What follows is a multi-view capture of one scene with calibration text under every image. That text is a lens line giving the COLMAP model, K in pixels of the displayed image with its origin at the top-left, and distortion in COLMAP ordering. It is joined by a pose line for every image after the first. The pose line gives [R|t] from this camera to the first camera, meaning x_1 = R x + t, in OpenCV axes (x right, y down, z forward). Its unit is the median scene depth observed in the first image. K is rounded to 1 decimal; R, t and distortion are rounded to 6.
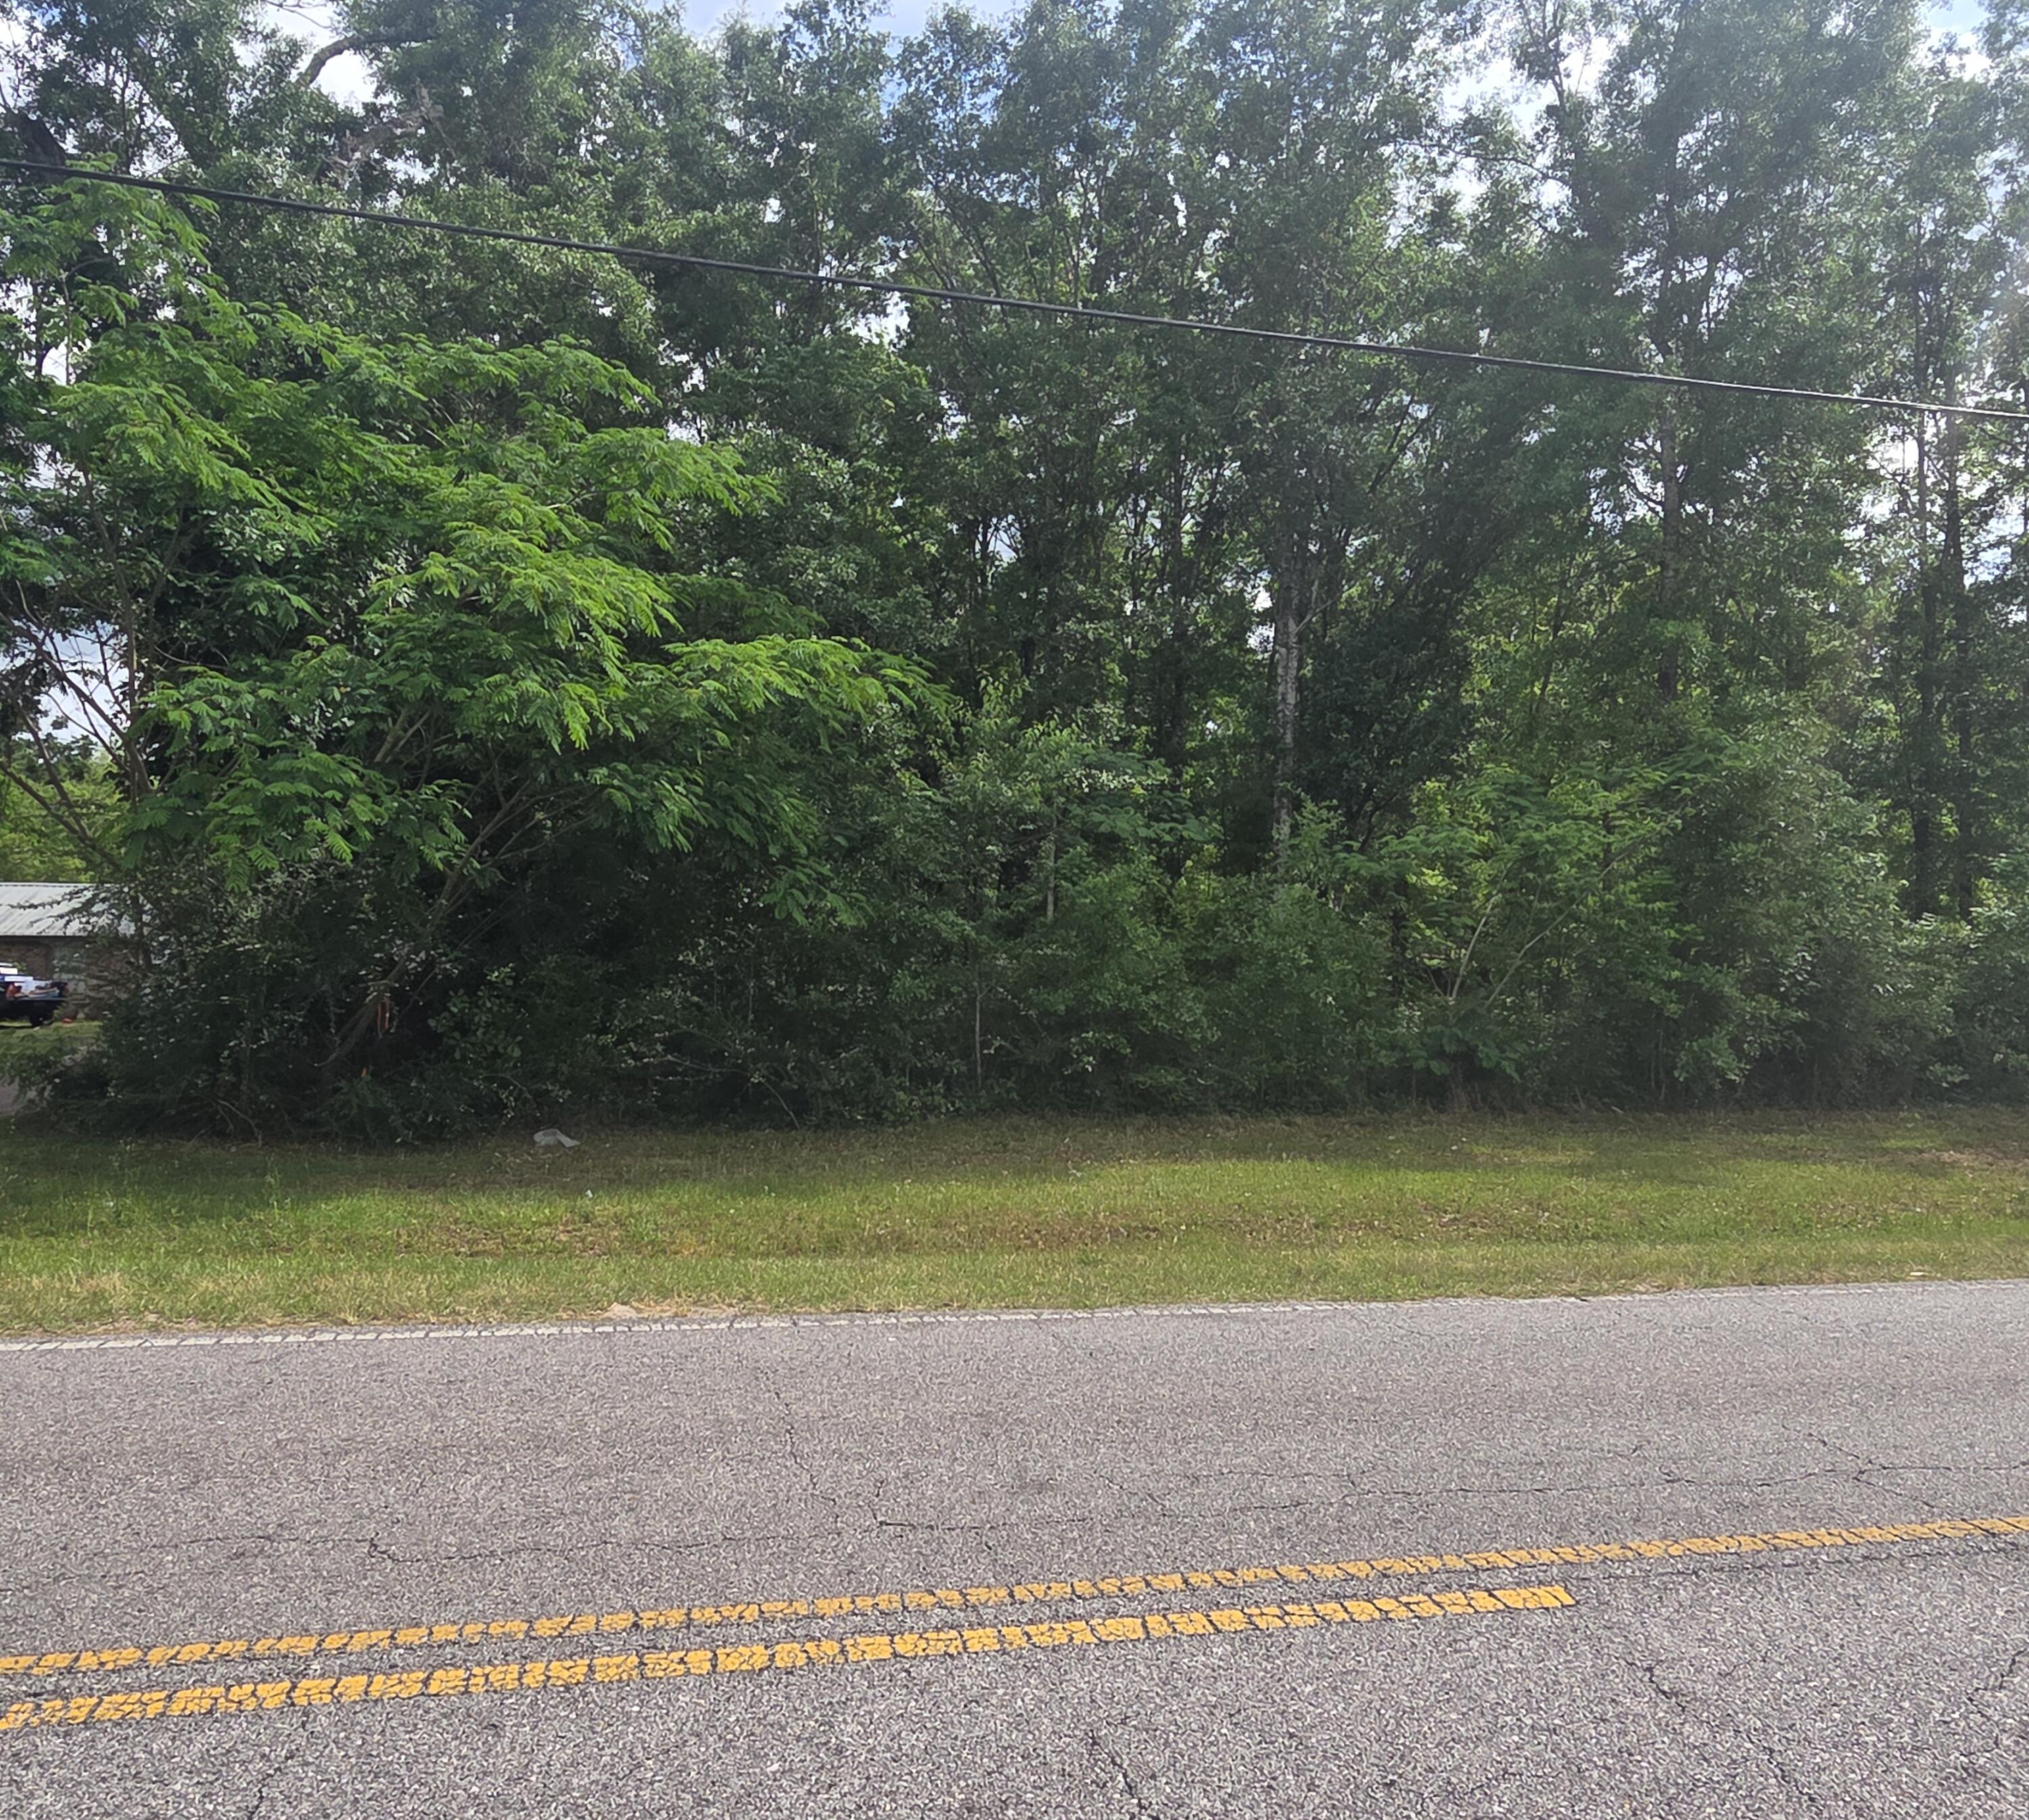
lens RADIAL K [[1498.6, 0, 1014.5], [0, 1498.6, 910.0], [0, 0, 1]] dist [-0.045052, -0.001280]
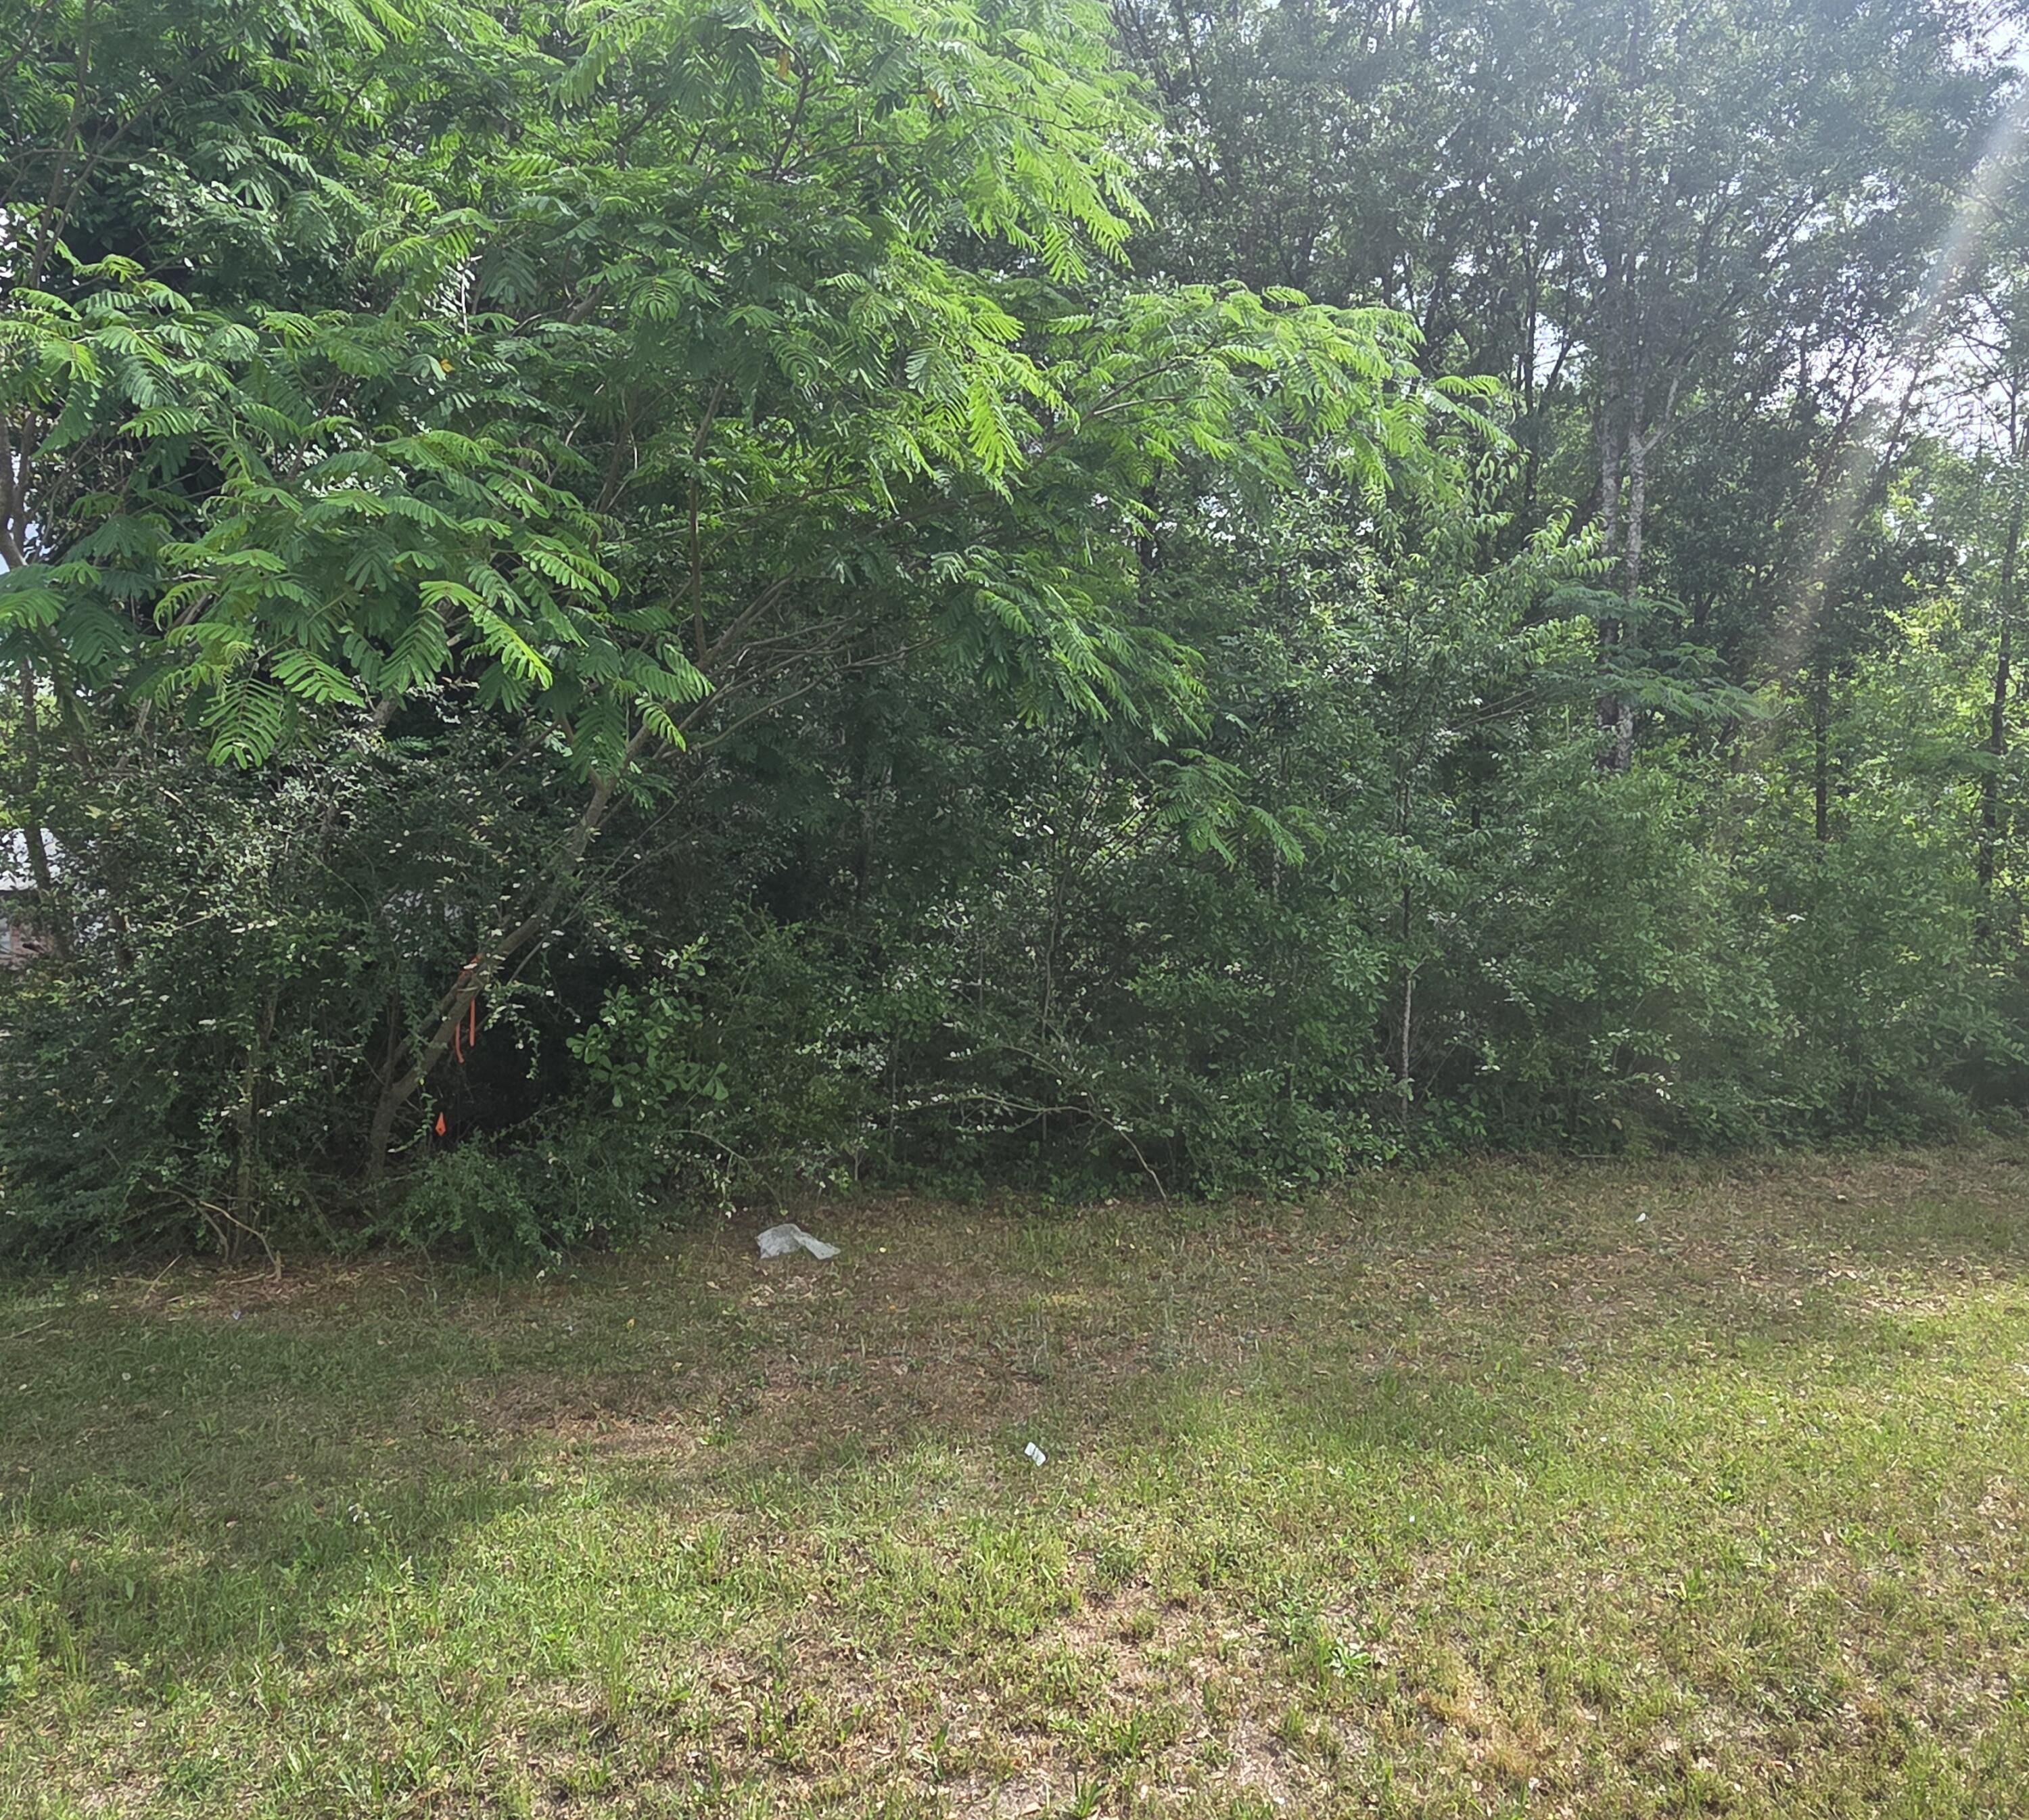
lens RADIAL K [[1584.5, 0, 1005.1], [0, 1584.5, 883.4], [0, 0, 1]] dist [0.001762, -0.000318]
pose [[0.999627, -0.018644, -0.019938, -0.227168], [0.019099, 0.999556, 0.022854, 0.003441], [0.019504, -0.023226, 0.999540, 0.423428]]
